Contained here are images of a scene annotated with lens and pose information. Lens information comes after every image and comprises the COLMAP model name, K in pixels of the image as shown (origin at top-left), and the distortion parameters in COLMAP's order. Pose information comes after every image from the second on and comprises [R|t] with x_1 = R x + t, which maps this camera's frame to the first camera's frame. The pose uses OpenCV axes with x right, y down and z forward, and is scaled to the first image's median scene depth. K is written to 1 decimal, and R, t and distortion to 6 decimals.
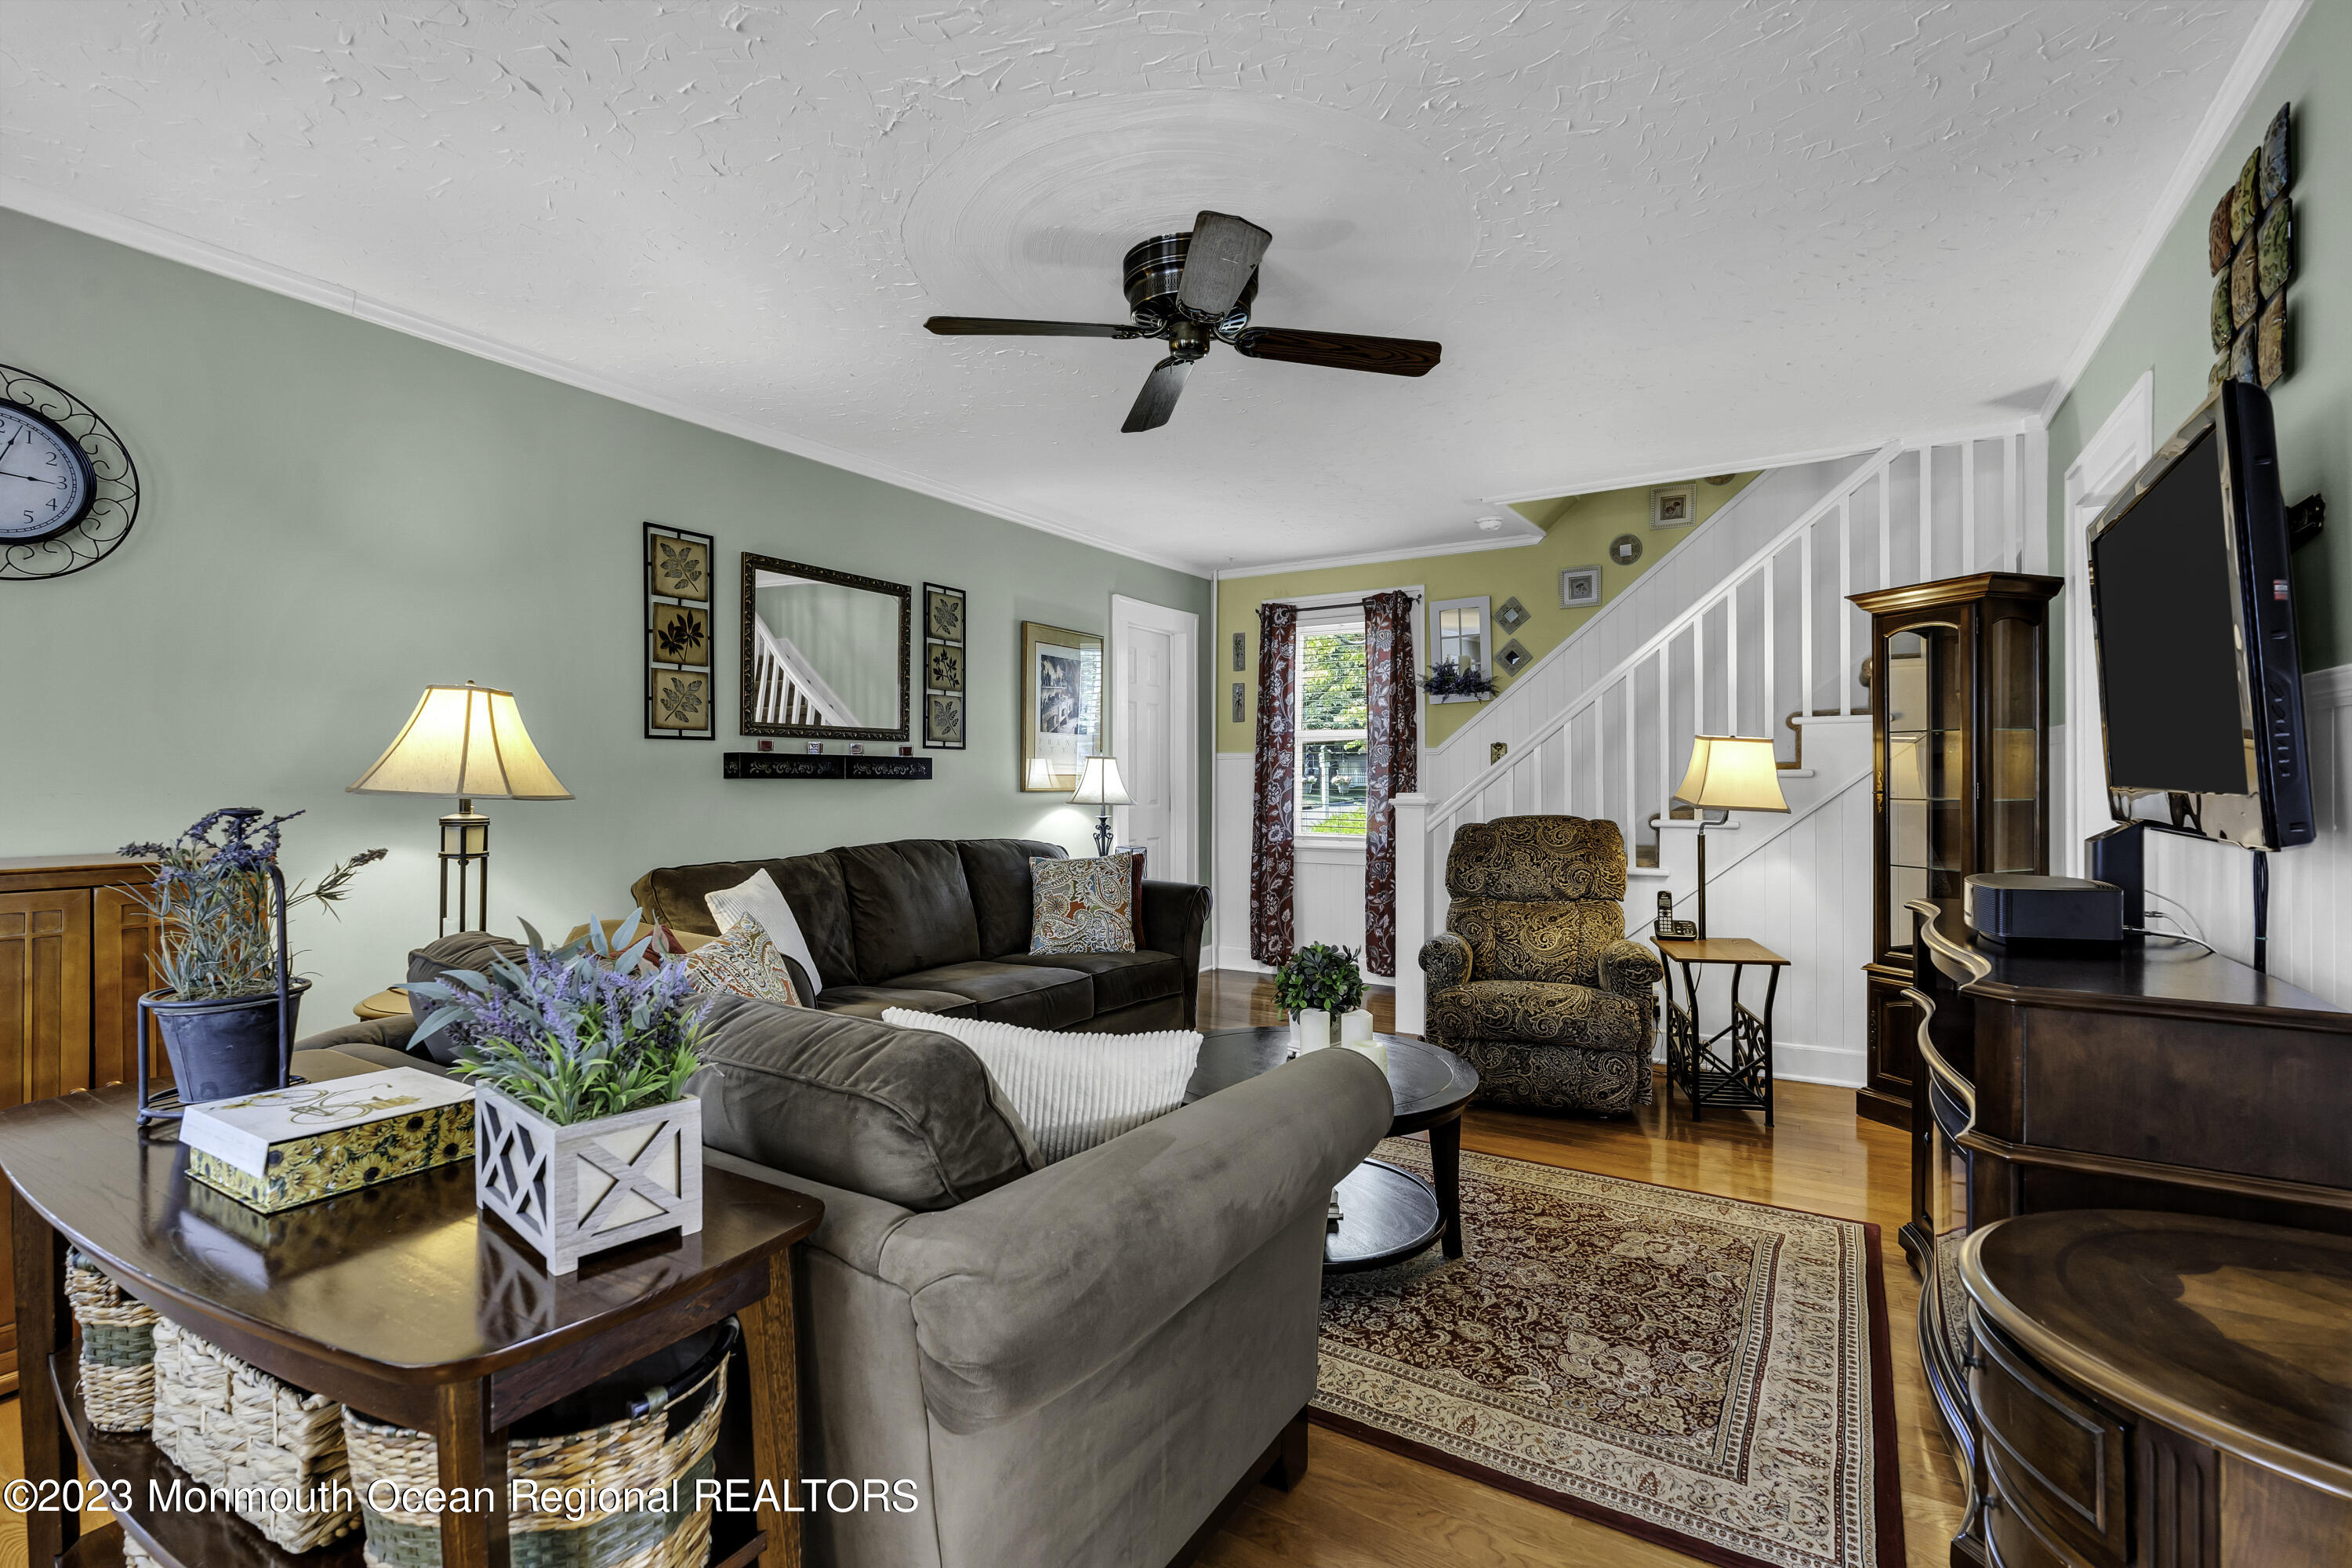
lens RADIAL K [[1061.4, 0, 1179.6], [0, 1061.4, 782.7], [0, 0, 1]] dist [-0.008044, 0.001902]
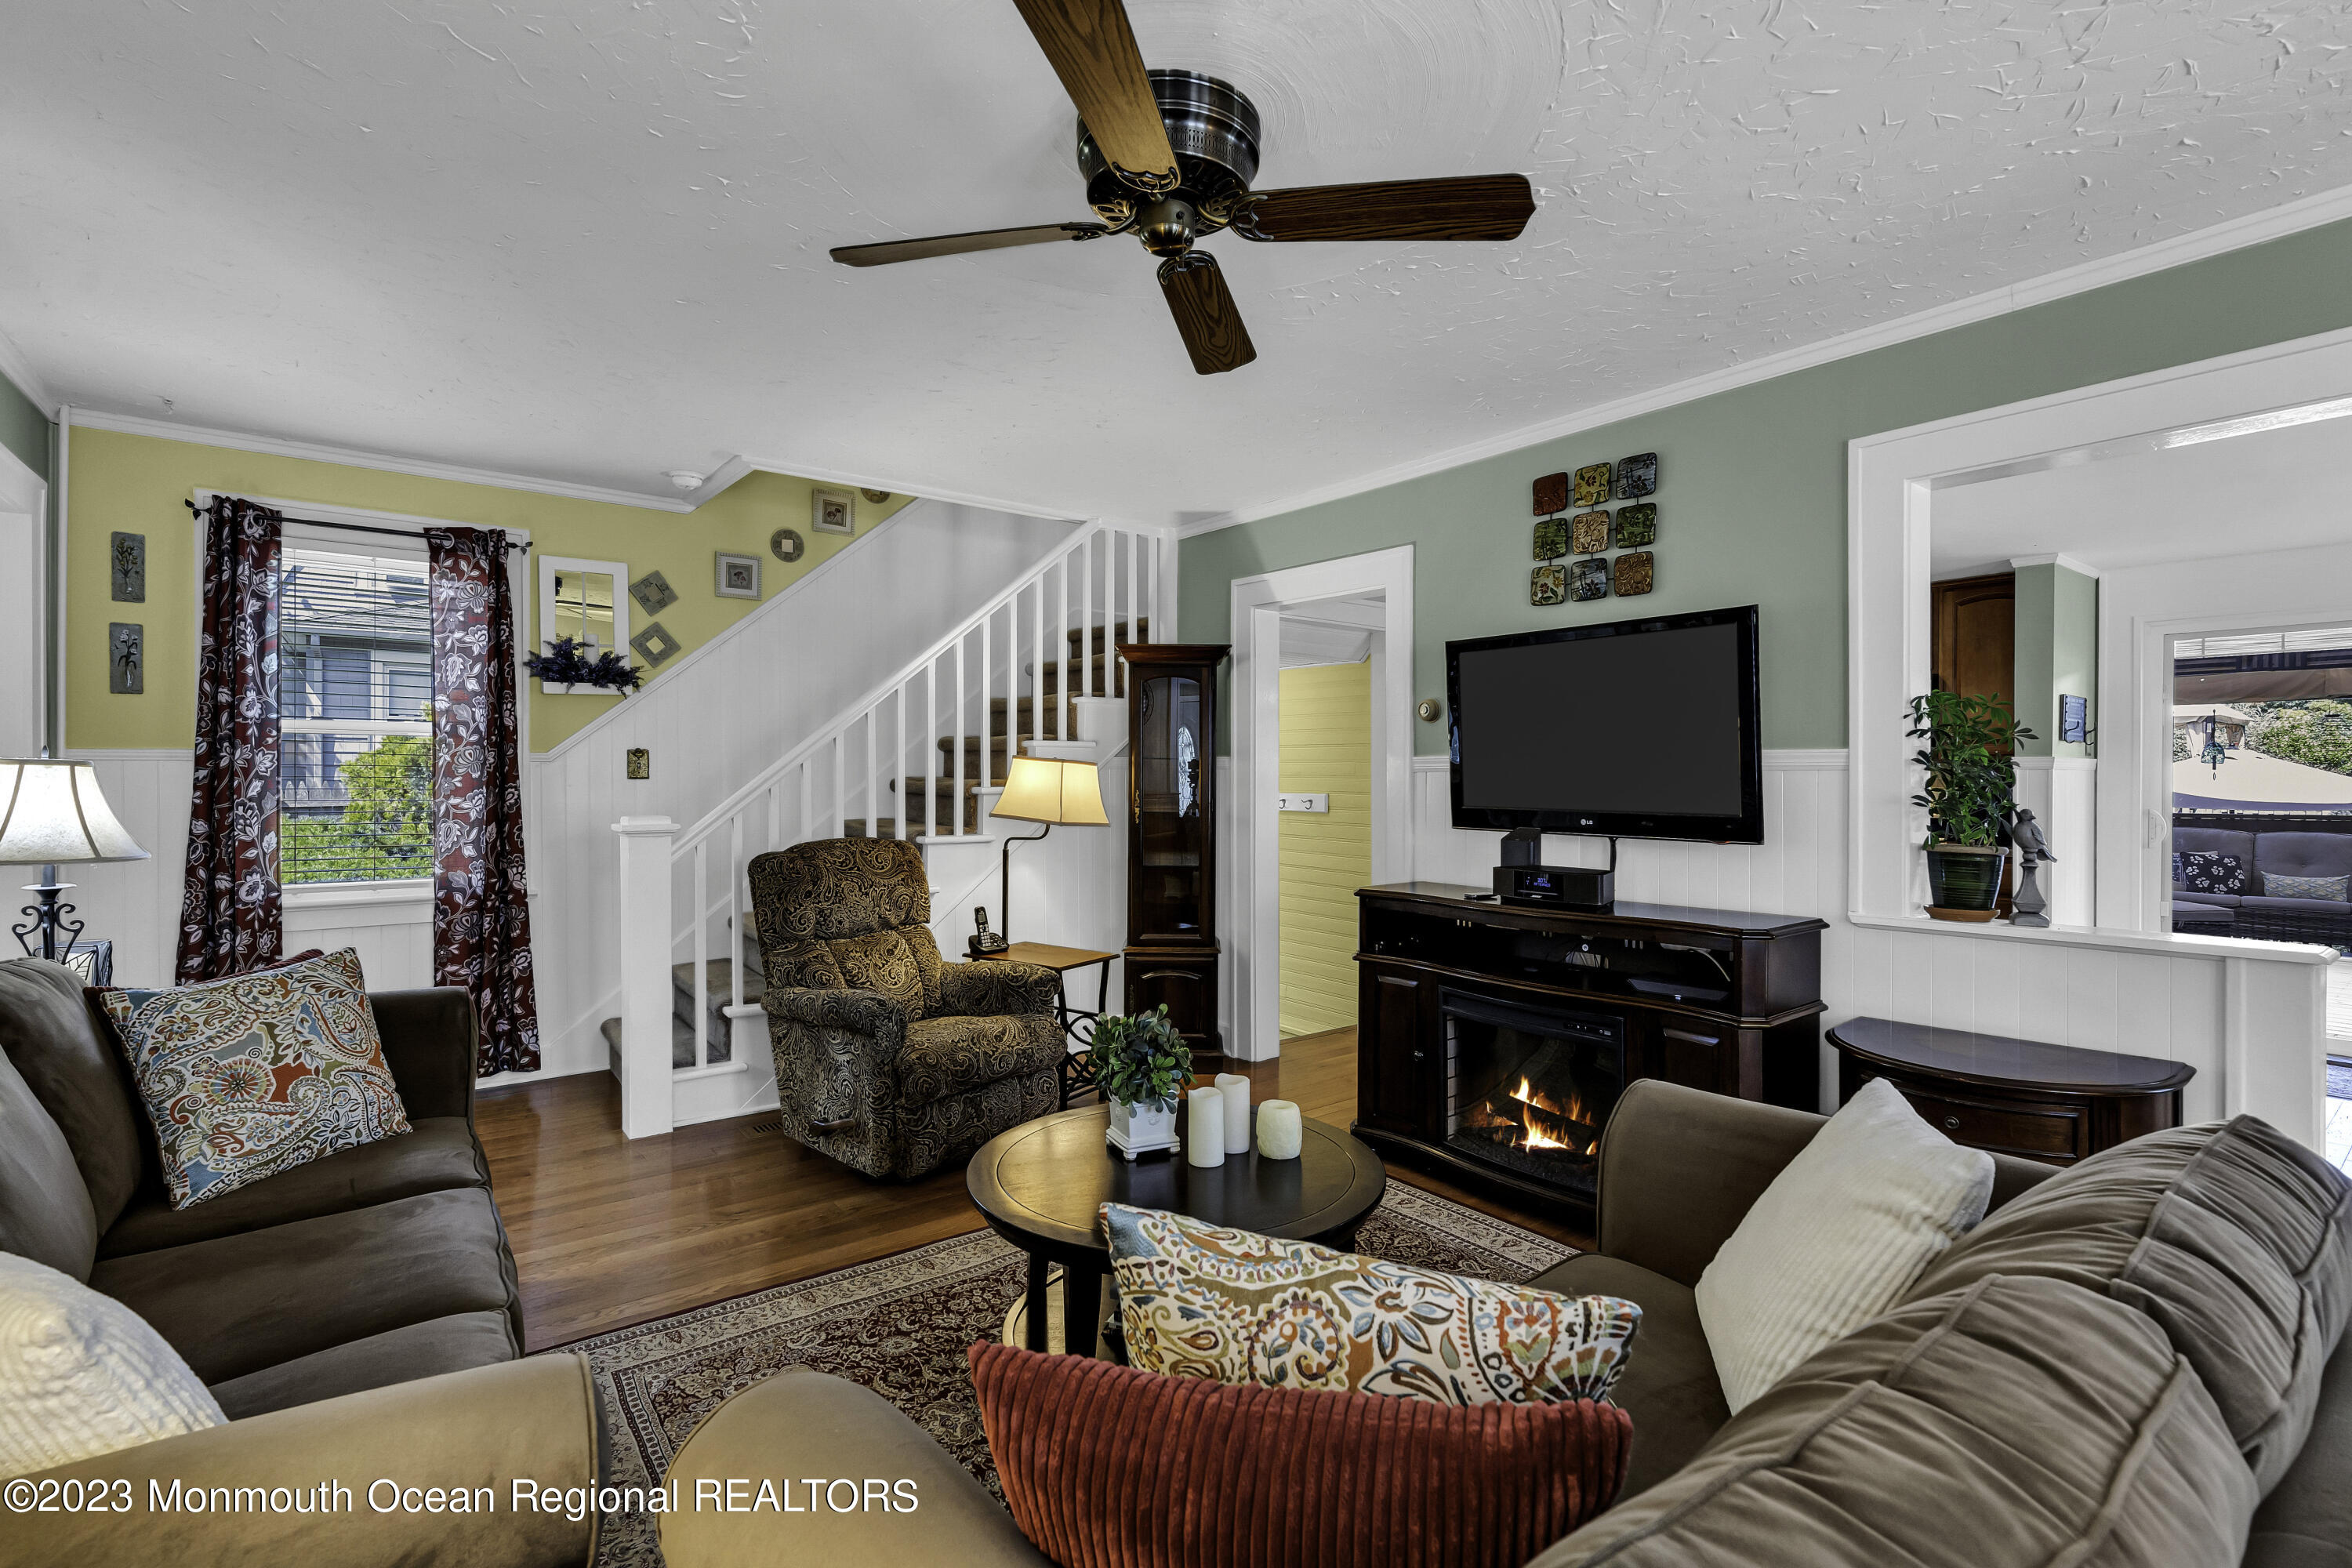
lens RADIAL K [[1061.4, 0, 1178.0], [0, 1061.4, 786.2], [0, 0, 1]] dist [-0.008044, 0.001902]
pose [[0.343747, -0.006146, 0.939042, -0.470825], [-0.000479, 0.999977, 0.006721, -0.022431], [-0.939062, -0.002760, 0.343736, 0.511023]]
